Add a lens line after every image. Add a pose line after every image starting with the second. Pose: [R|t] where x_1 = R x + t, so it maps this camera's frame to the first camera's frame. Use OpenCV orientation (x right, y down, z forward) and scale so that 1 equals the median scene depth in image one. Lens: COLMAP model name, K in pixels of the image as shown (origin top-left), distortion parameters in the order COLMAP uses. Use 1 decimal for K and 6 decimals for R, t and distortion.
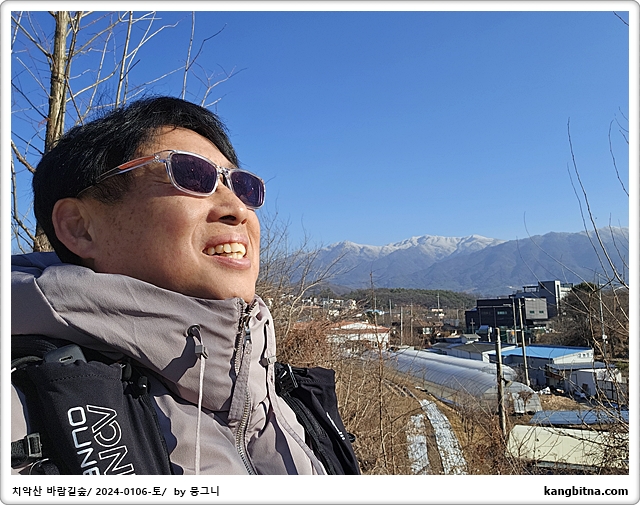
lens RADIAL K [[434.1, 0, 324.6], [0, 434.1, 264.1], [0, 0, 1]] dist [-0.025764, -0.005451]
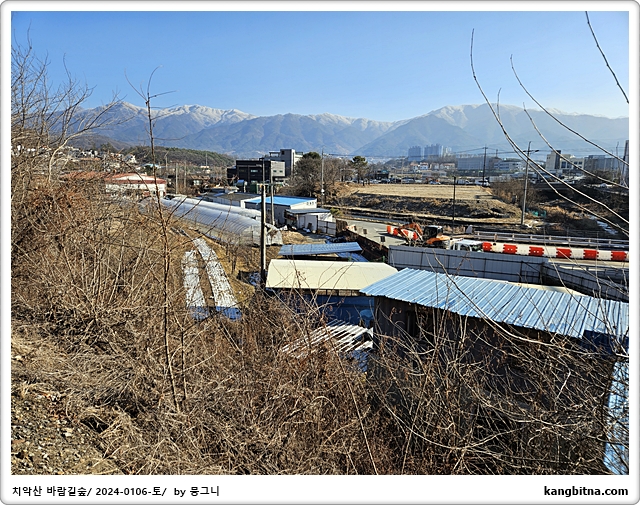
lens RADIAL K [[390.2, 0, 316.4], [0, 390.2, 243.9], [0, 0, 1]] dist [0.014501, -0.004226]
pose [[0.872692, -0.052651, 0.485424, -0.026173], [-0.094033, 0.957436, 0.272900, -0.021283], [-0.479131, -0.283804, 0.830596, -0.177968]]
